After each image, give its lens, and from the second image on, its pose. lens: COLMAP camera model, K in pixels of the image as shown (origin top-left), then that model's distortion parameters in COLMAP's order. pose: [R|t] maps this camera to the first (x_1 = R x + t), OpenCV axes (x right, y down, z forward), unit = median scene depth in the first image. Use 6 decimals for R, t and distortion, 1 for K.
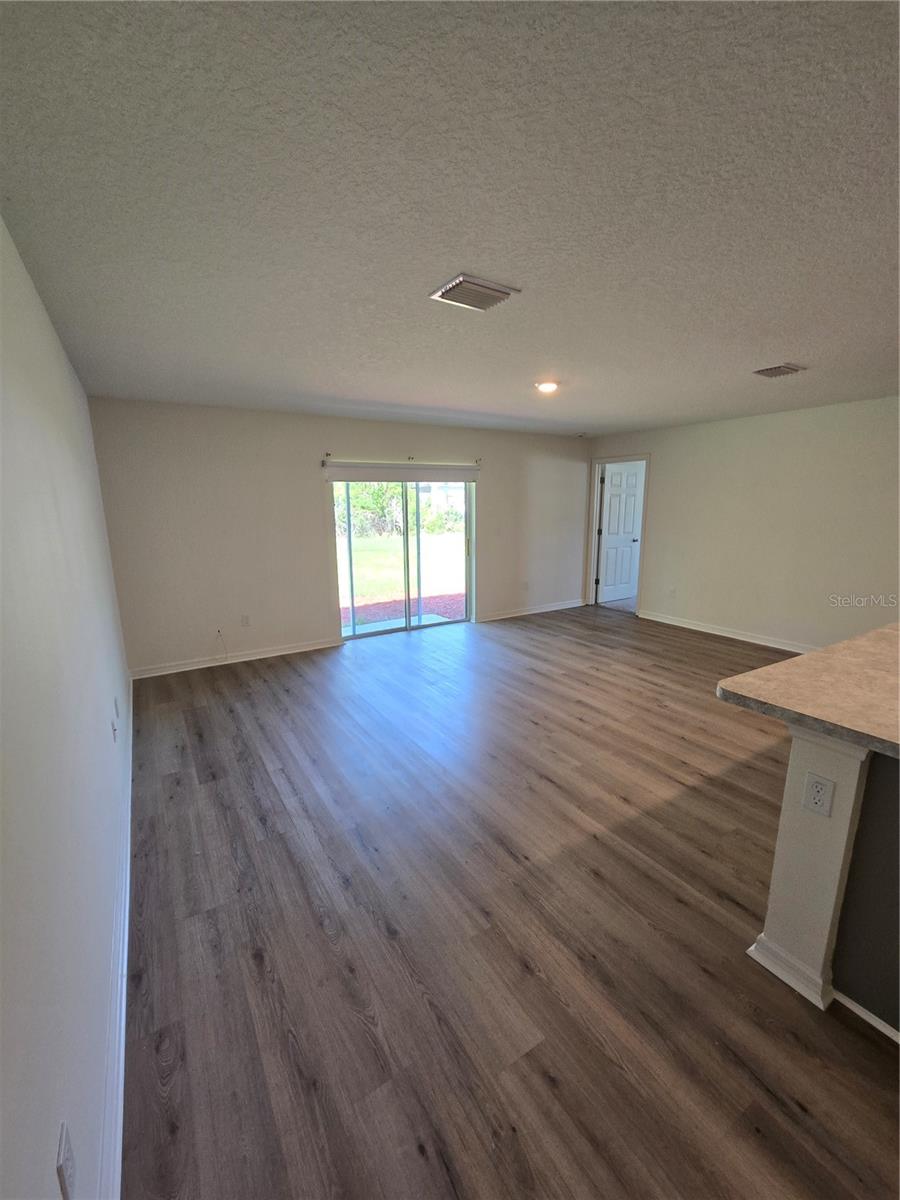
lens RADIAL K [[492.6, 0, 449.3], [0, 492.6, 604.1], [0, 0, 1]] dist [0.000099, 0.000503]
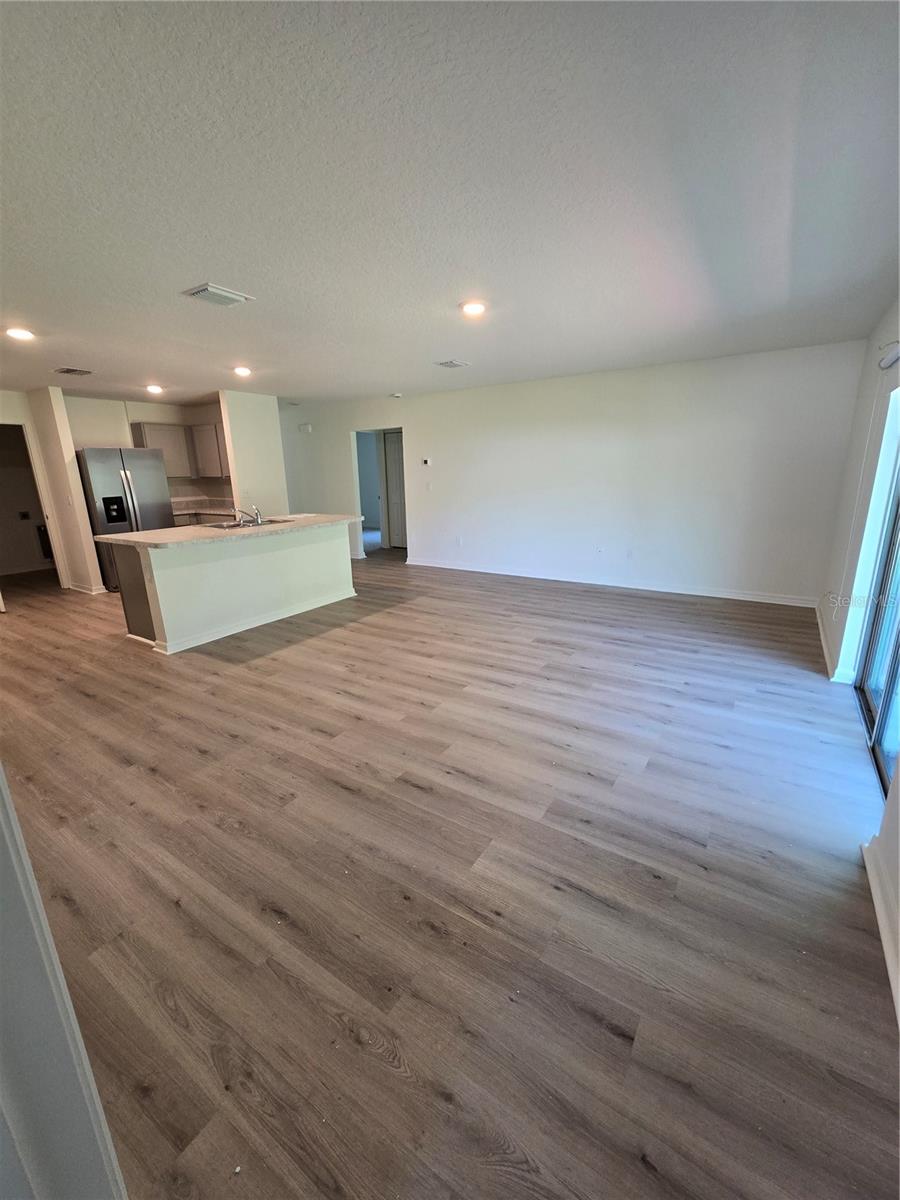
lens RADIAL K [[492.6, 0, 449.3], [0, 492.6, 604.1], [0, 0, 1]] dist [0.000099, 0.000503]
pose [[-0.907425, 0.140931, -0.395877, 1.047785], [-0.054459, 0.894698, 0.443339, -0.584672], [0.416671, 0.423856, -0.804196, 3.050843]]
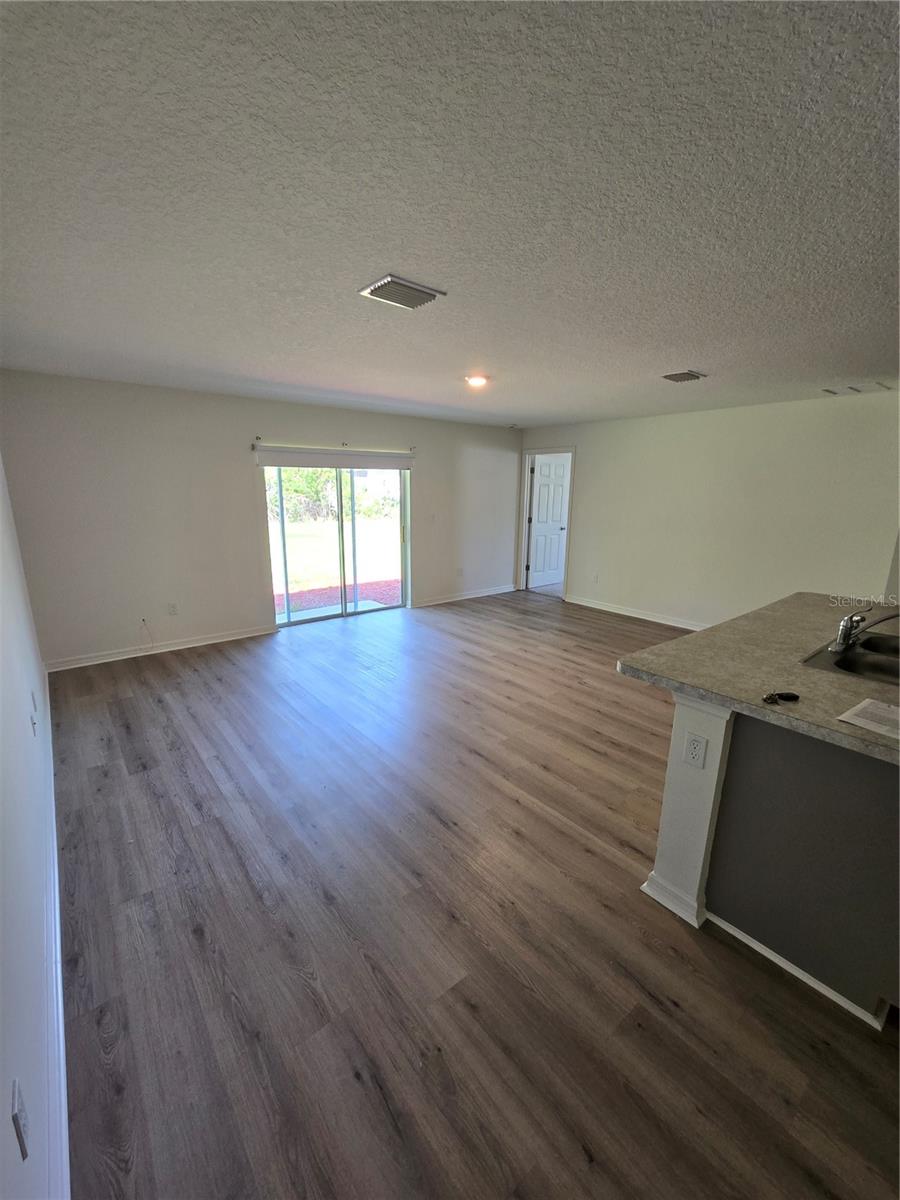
lens RADIAL K [[492.6, 0, 449.3], [0, 492.6, 604.1], [0, 0, 1]] dist [0.000099, 0.000503]
pose [[0.992212, -0.010145, 0.124150, 0.012915], [0.006487, 0.999534, 0.029836, -0.002674], [-0.124395, -0.028799, 0.991815, -0.063047]]
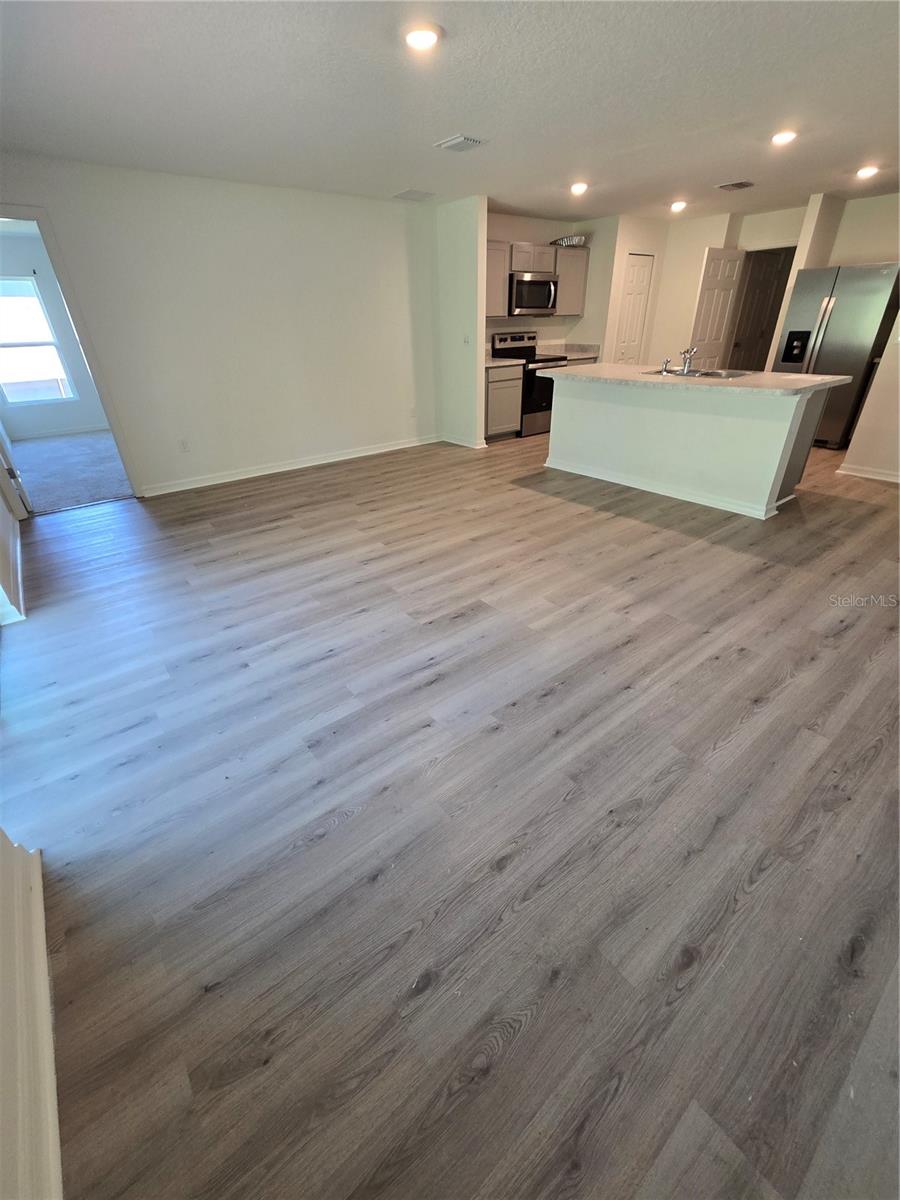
lens RADIAL K [[492.6, 0, 449.3], [0, 492.6, 604.1], [0, 0, 1]] dist [0.000099, 0.000503]
pose [[-0.109614, -0.486042, 0.867034, -0.989373], [0.227419, 0.836888, 0.497894, -0.283142], [-0.967608, 0.251756, 0.018801, 1.817864]]
